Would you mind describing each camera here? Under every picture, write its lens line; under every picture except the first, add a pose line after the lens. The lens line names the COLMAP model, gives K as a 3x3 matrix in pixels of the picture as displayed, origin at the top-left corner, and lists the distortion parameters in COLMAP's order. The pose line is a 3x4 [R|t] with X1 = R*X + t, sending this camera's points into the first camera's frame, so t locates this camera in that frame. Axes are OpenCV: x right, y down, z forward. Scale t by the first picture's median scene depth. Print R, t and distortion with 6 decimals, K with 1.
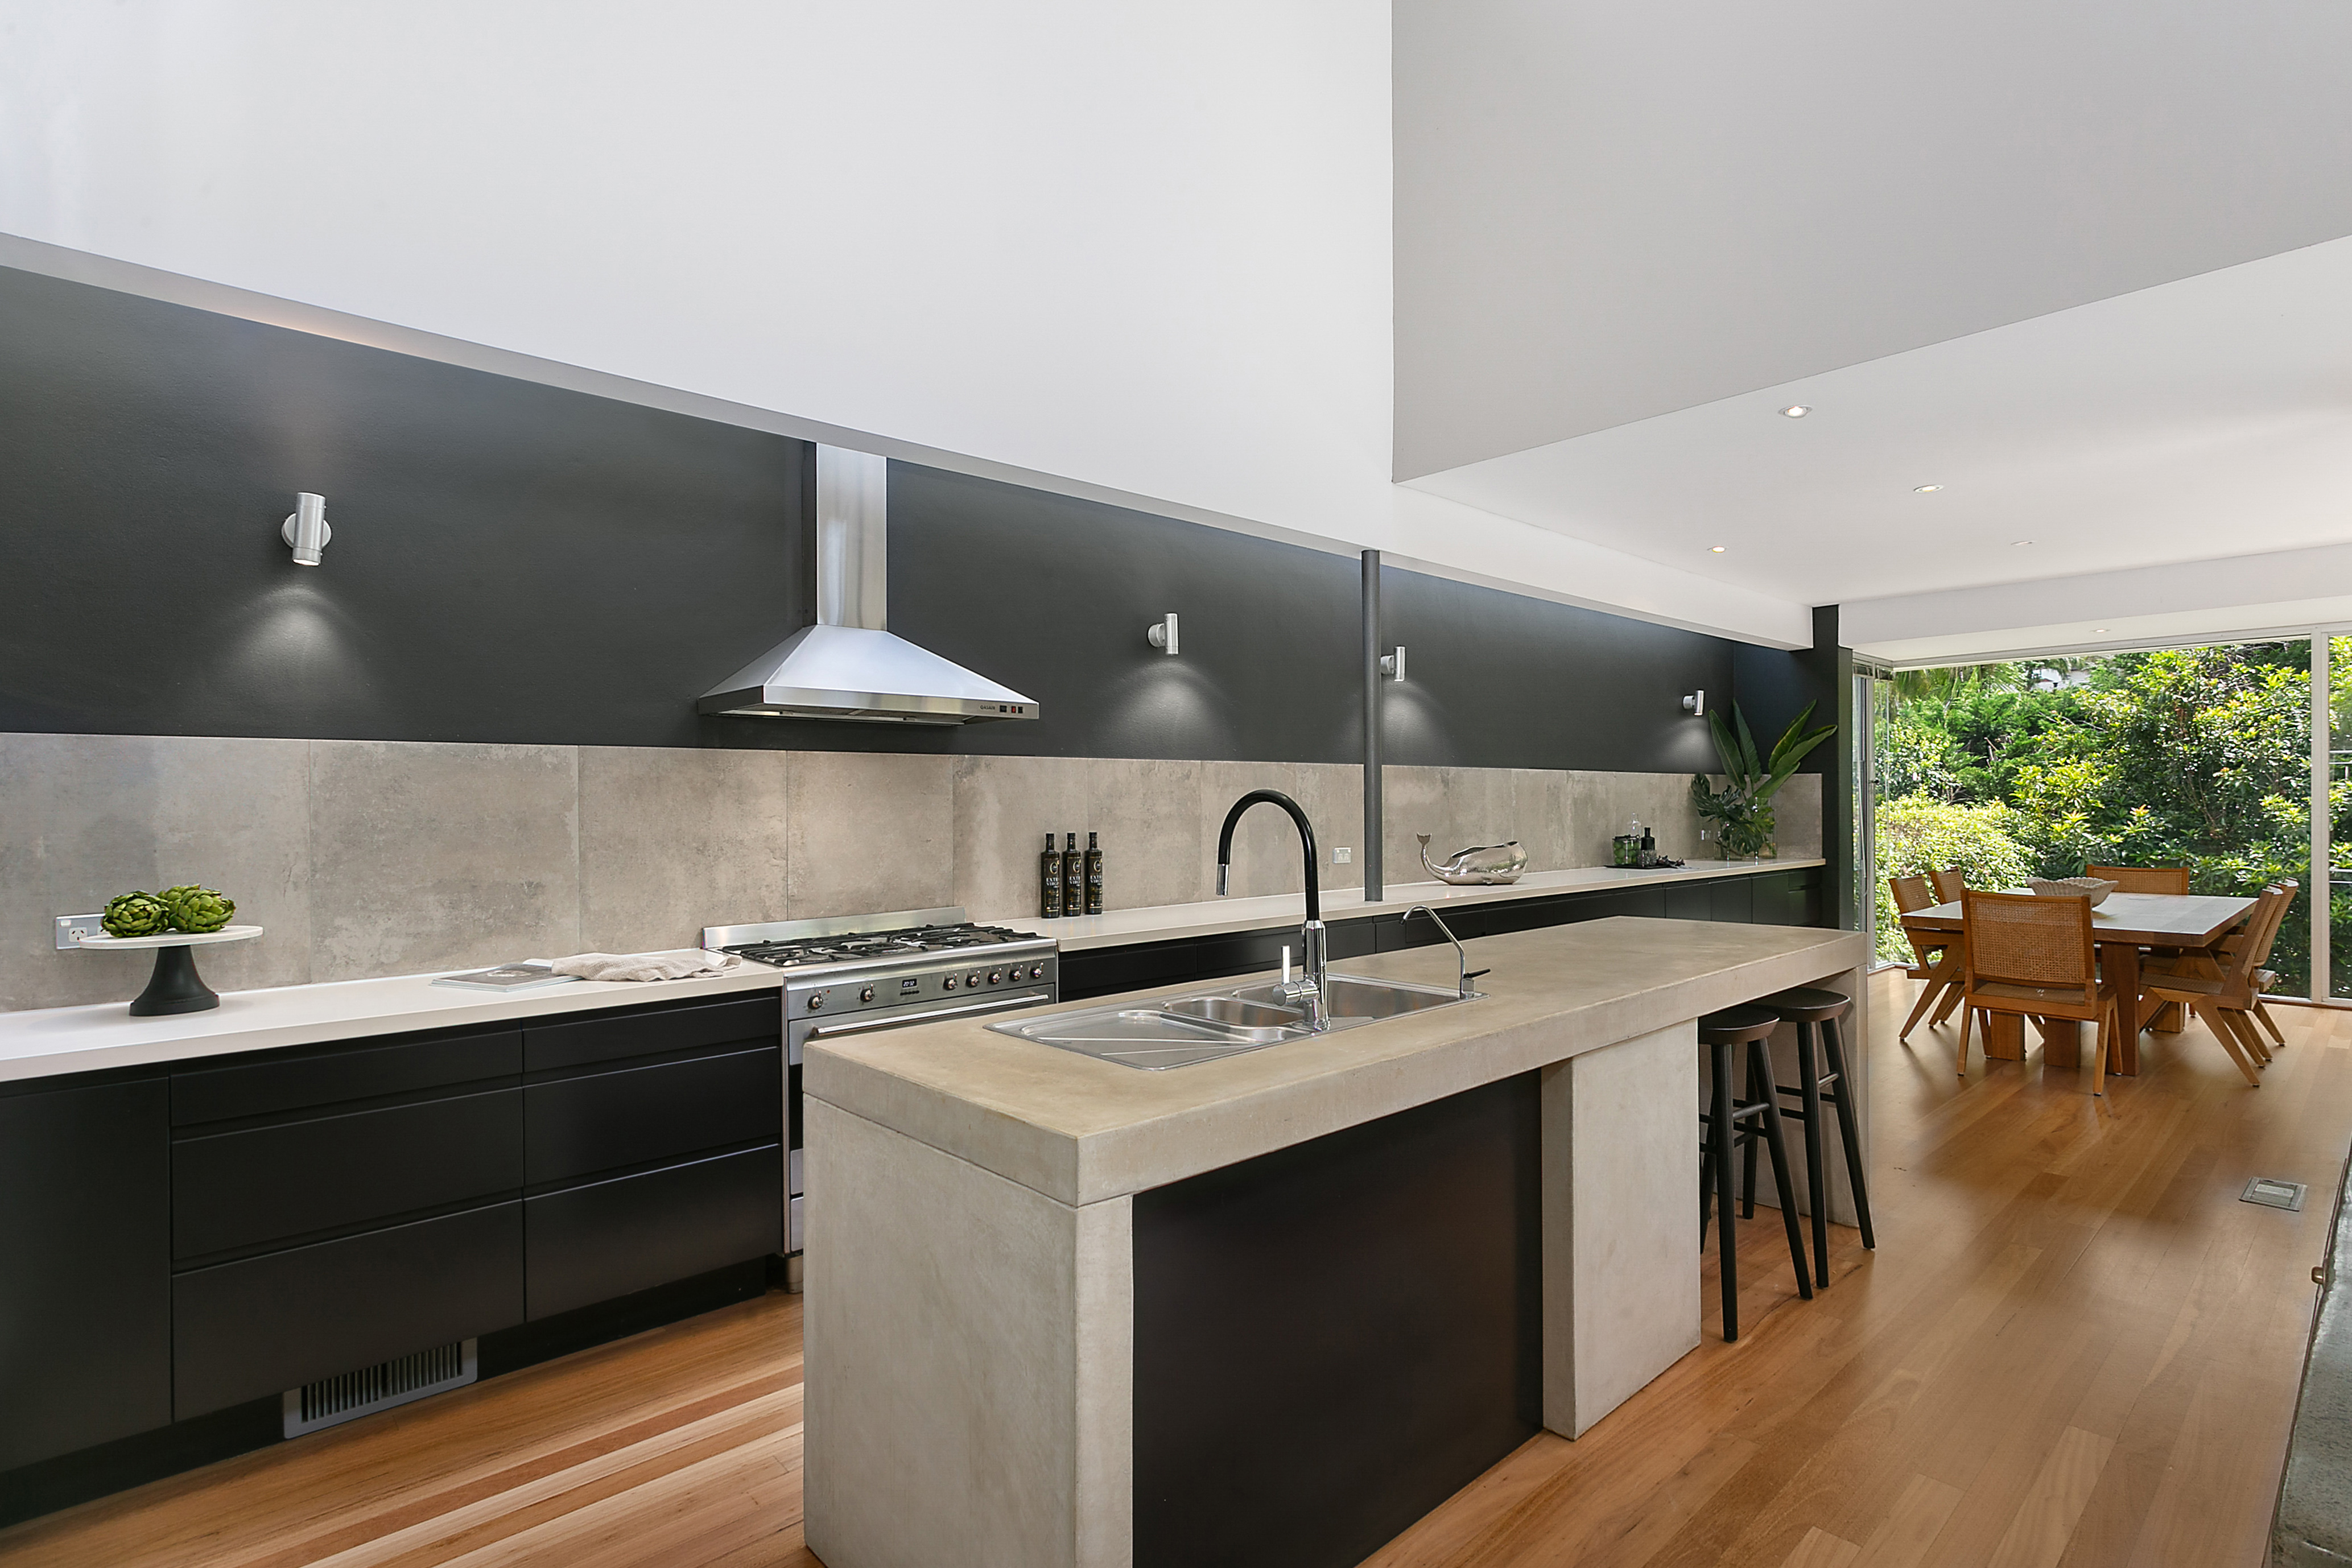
lens RADIAL K [[1137.3, 0, 1178.3], [0, 1137.3, 792.9], [0, 0, 1]] dist [0.003876, 0.000608]
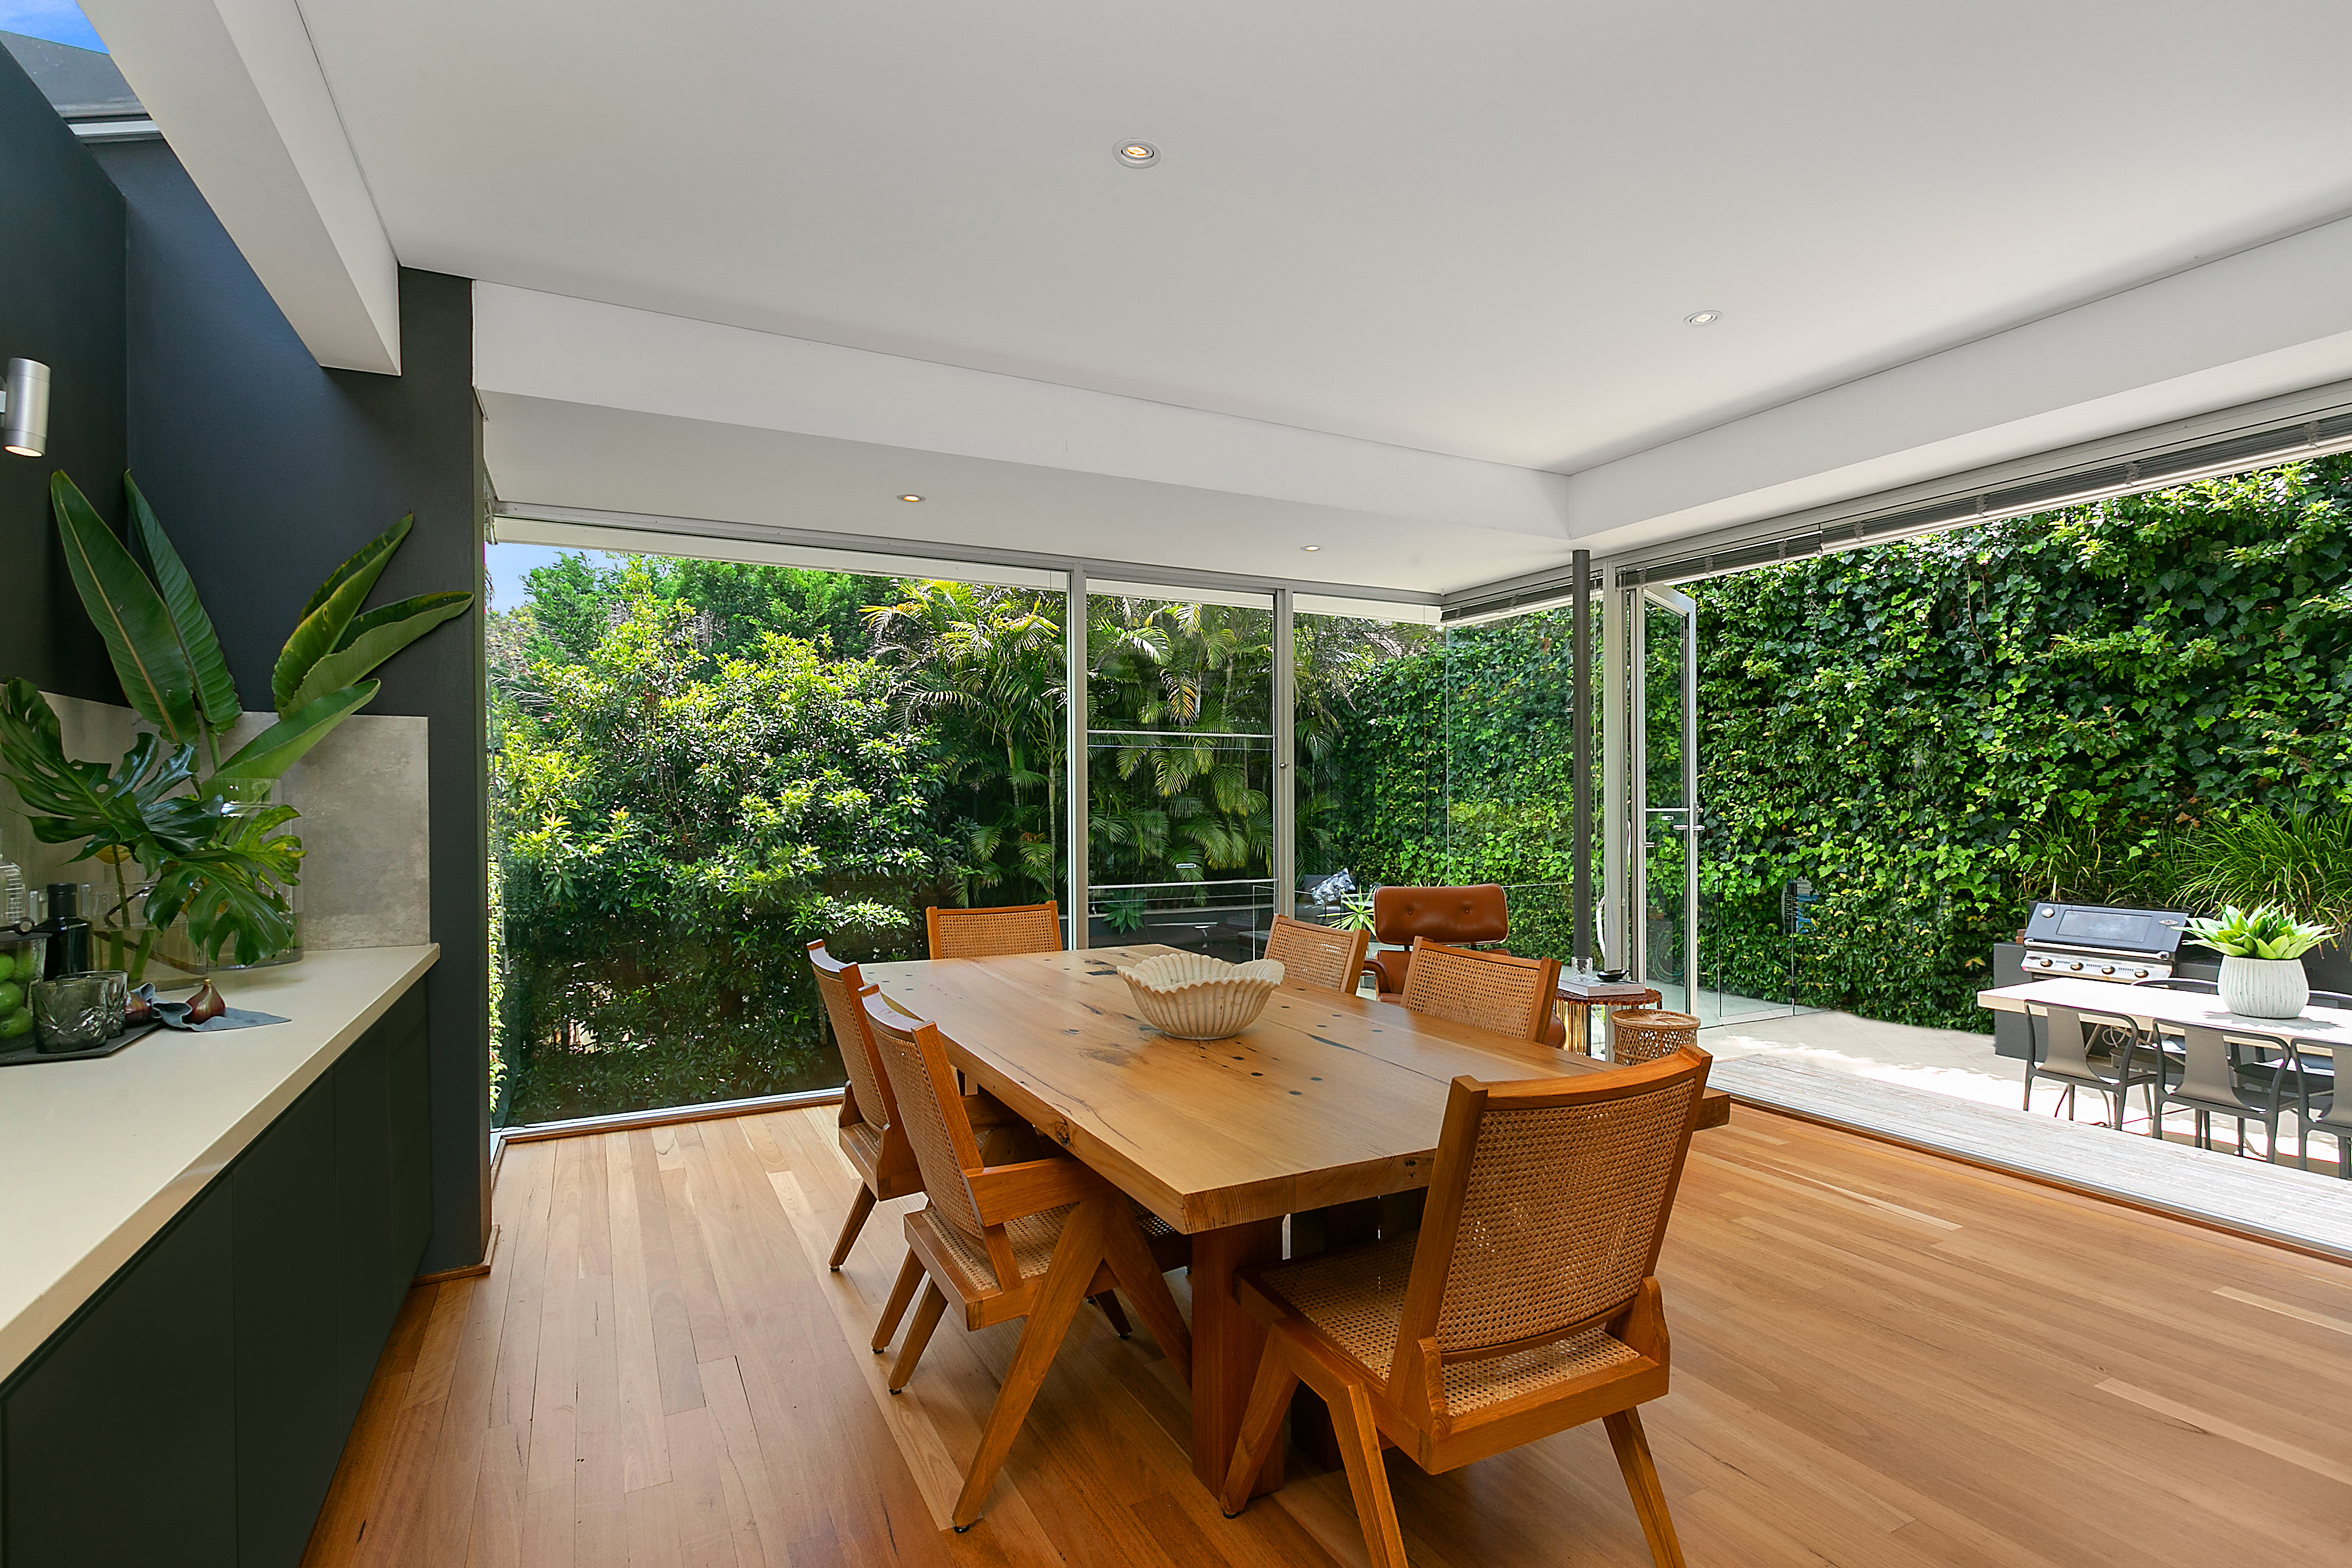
lens RADIAL K [[1137.3, 0, 1178.7], [0, 1137.3, 803.2], [0, 0, 1]] dist [0.003876, 0.000608]
pose [[0.265829, -0.004021, 0.964012, 0.262079], [0.002376, 0.999991, 0.003516, 0.009885], [-0.964017, 0.001356, 0.265837, 0.644159]]
